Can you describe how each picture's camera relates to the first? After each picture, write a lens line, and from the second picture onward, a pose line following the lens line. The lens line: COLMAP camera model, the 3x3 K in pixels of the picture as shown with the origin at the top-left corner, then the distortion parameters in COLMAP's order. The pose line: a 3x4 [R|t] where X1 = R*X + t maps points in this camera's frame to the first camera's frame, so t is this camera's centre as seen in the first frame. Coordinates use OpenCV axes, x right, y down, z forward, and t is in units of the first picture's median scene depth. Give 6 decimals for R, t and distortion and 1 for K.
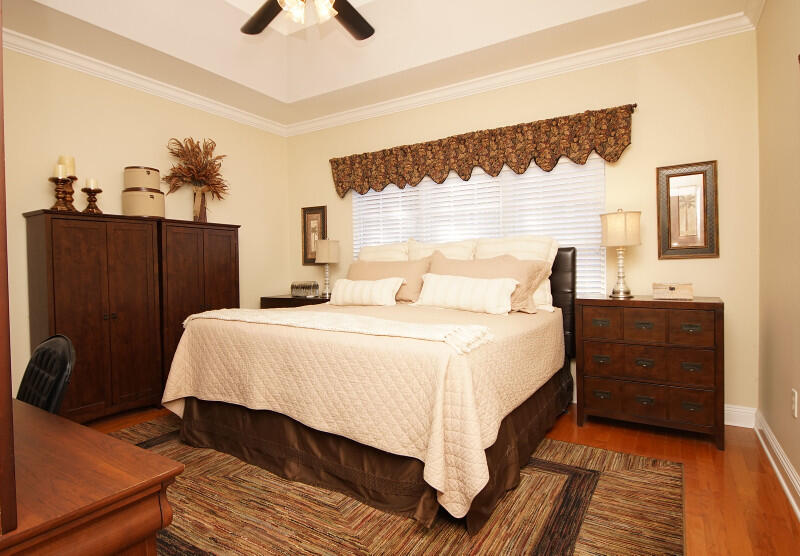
lens RADIAL K [[431.4, 0, 402.1], [0, 431.4, 281.4], [0, 0, 1]] dist [-0.007238, -0.000791]
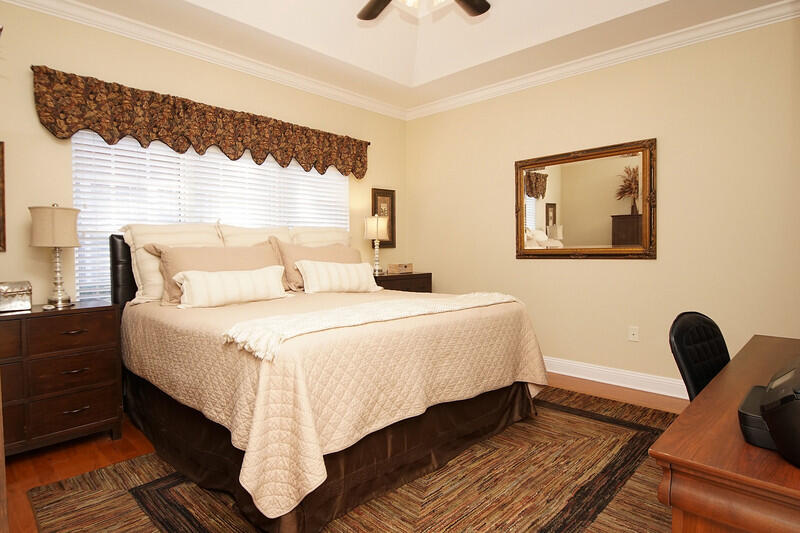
lens RADIAL K [[426.6, 0, 401.4], [0, 426.6, 264.1], [0, 0, 1]] dist [0.014086, -0.013762]
pose [[0.244744, -0.002201, 0.969585, -0.674042], [0.060380, 0.998091, -0.012975, 0.015330], [-0.967706, 0.061719, 0.244410, 0.473004]]
